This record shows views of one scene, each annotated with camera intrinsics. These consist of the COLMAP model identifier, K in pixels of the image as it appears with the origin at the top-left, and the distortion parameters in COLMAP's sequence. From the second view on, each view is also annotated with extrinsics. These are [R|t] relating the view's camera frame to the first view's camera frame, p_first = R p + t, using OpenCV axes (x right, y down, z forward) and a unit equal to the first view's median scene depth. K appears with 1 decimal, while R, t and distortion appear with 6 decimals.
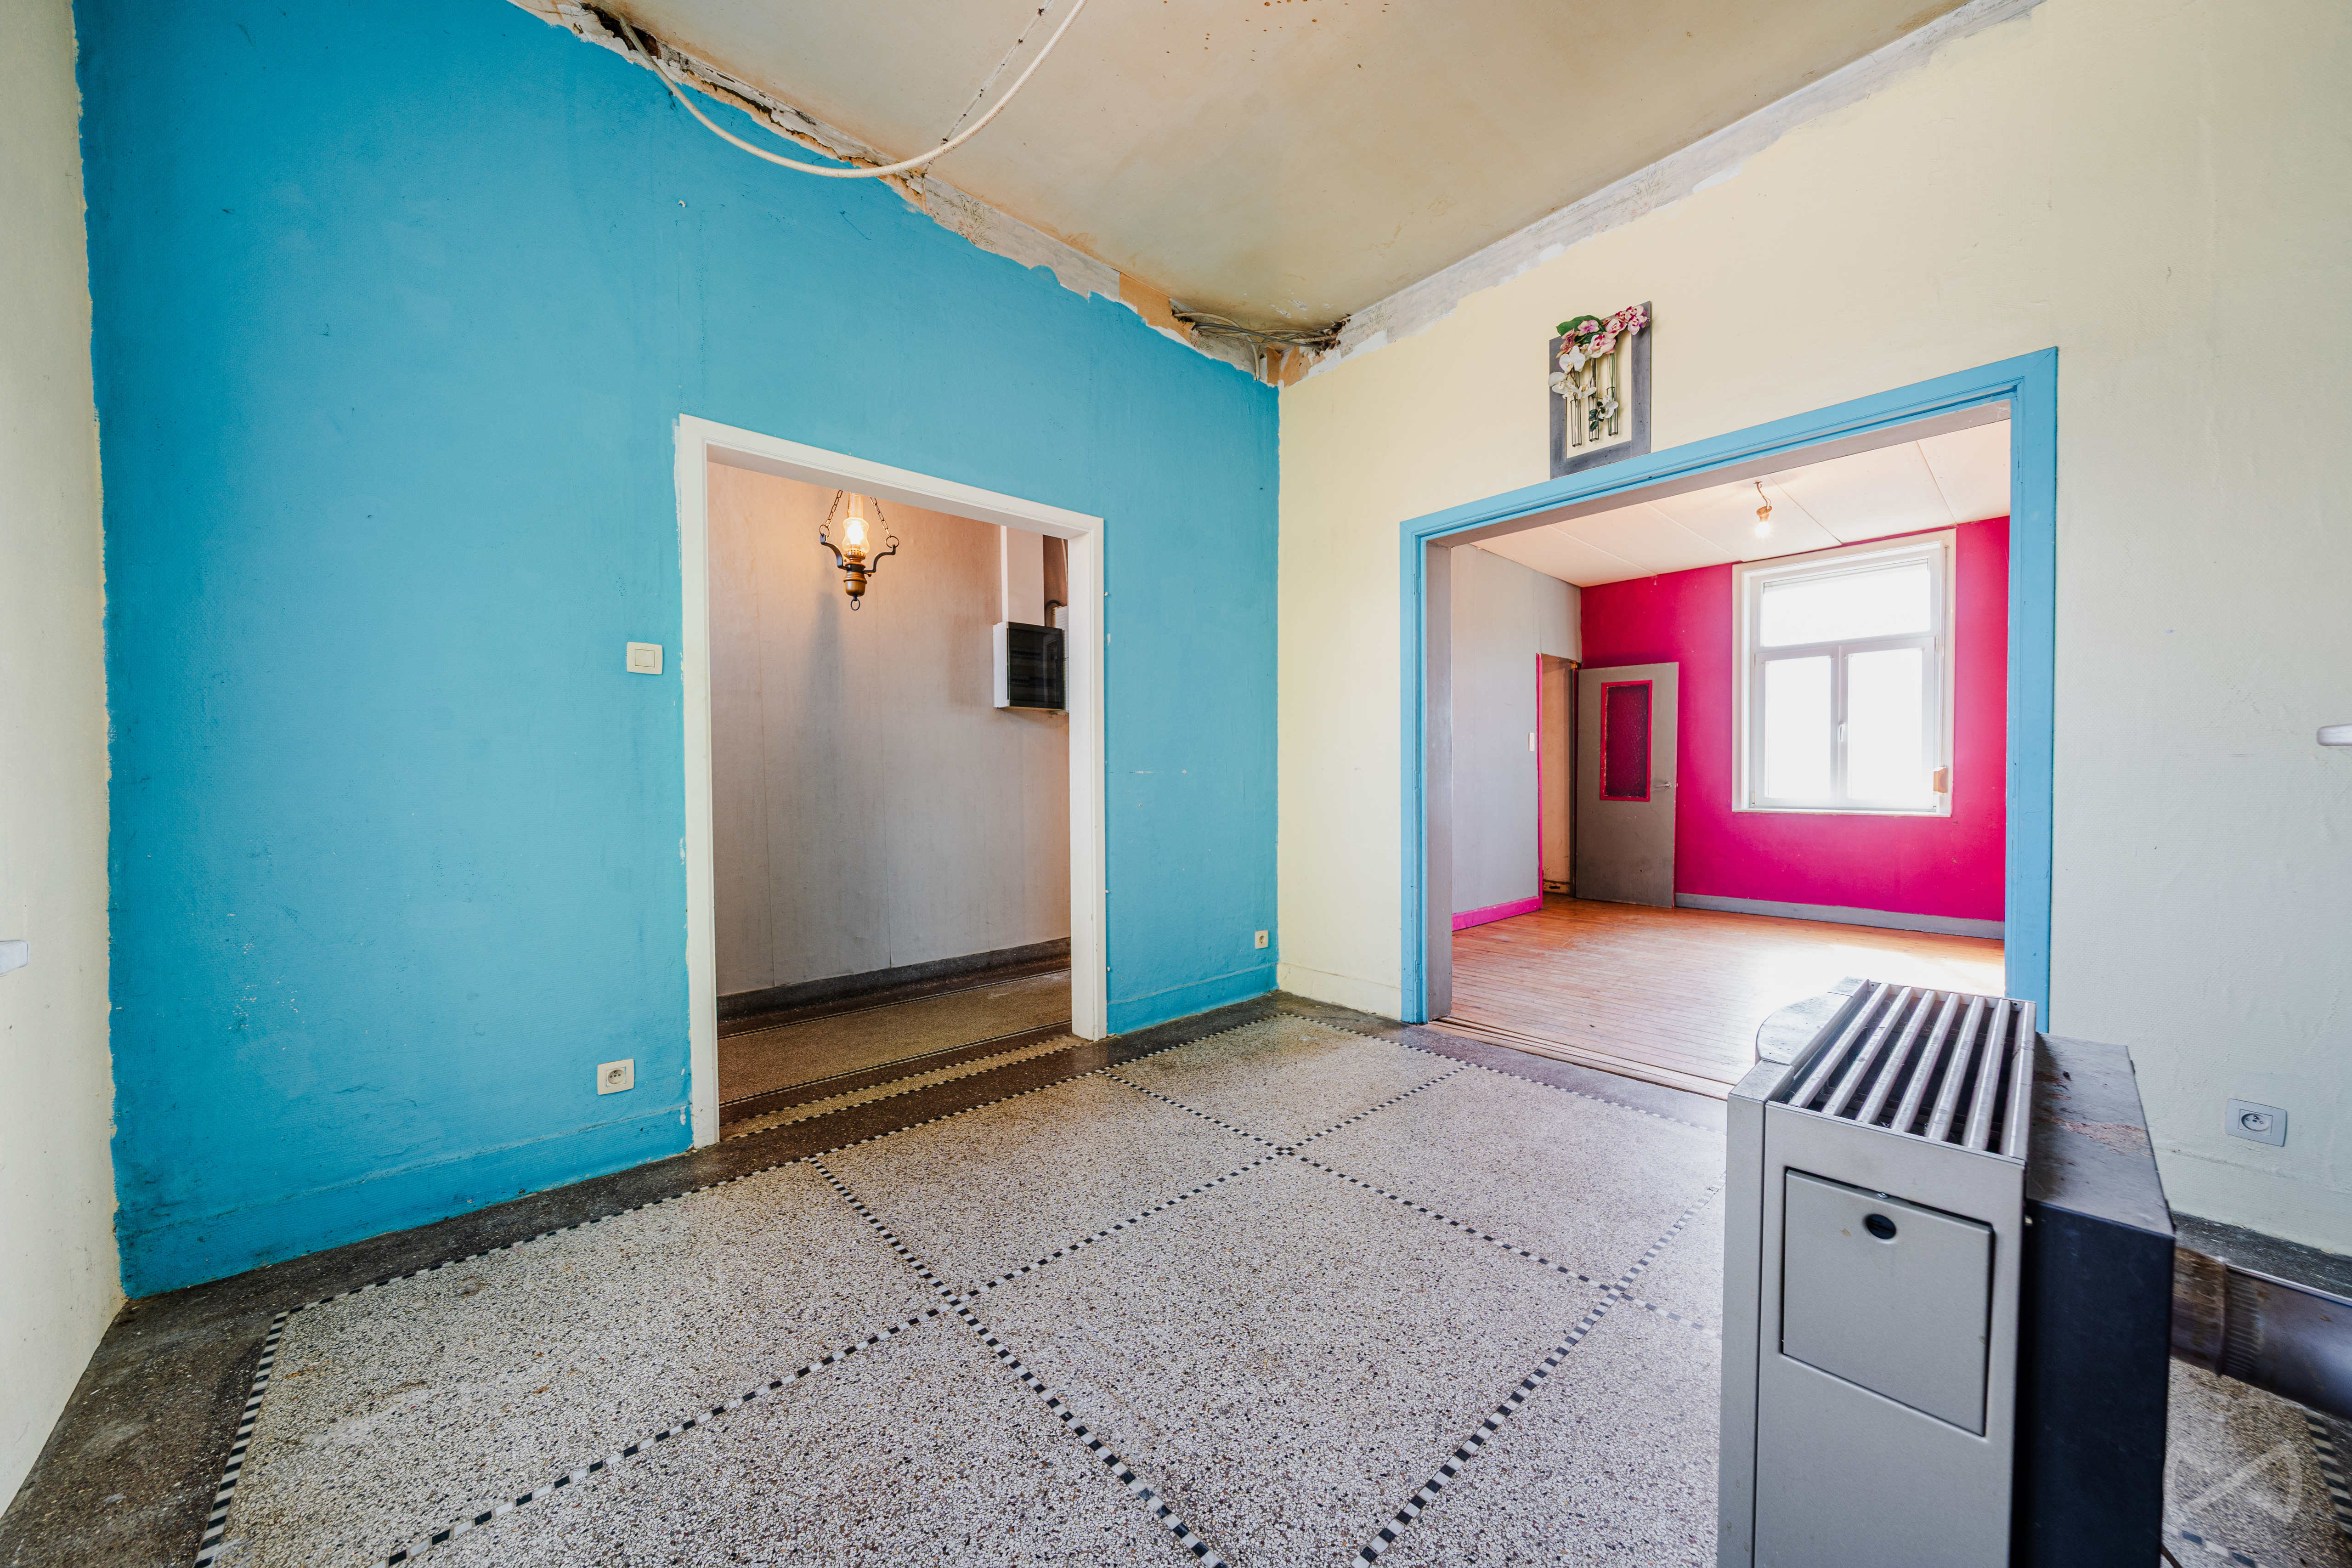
lens RADIAL K [[816.2, 0, 1185.4], [0, 816.2, 785.1], [0, 0, 1]] dist [0.000875, 0.000051]
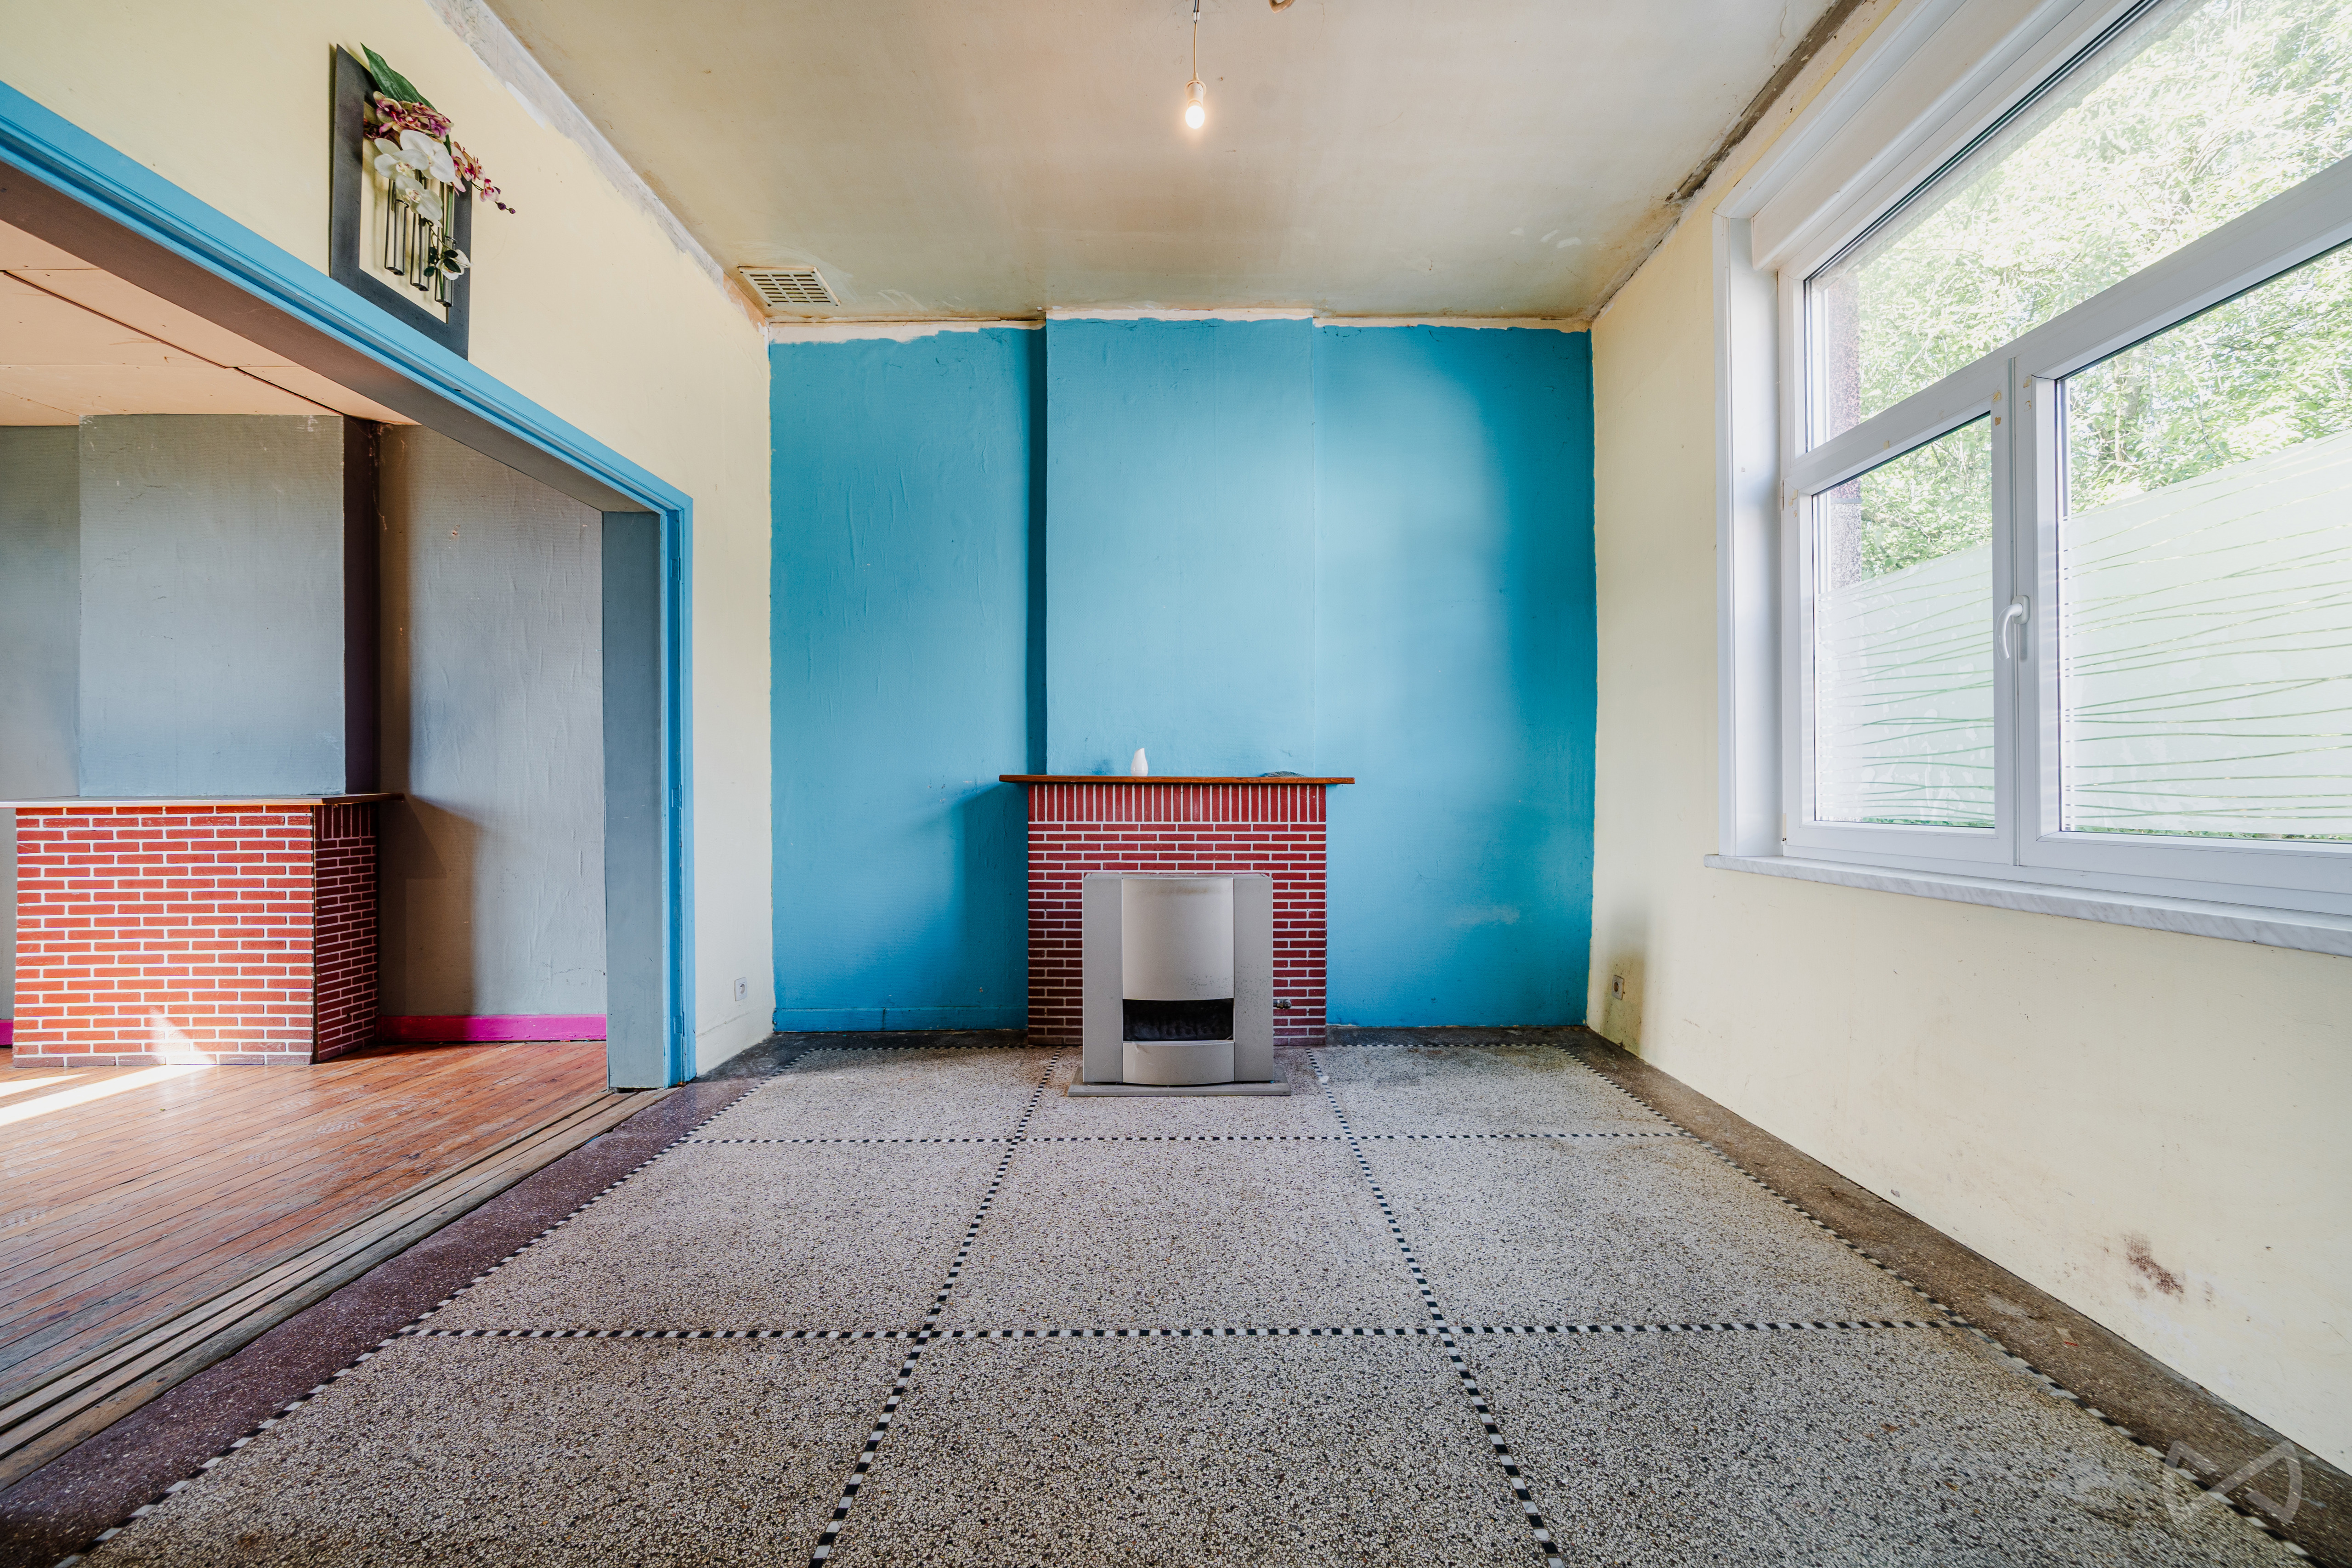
lens RADIAL K [[816.2, 0, 1183.3], [0, 816.2, 794.2], [0, 0, 1]] dist [0.000875, 0.000051]
pose [[-0.736338, 0.010785, 0.676527, -0.668741], [0.016331, 0.999865, 0.001835, -0.002290], [-0.676416, 0.012400, -0.736415, 1.787558]]
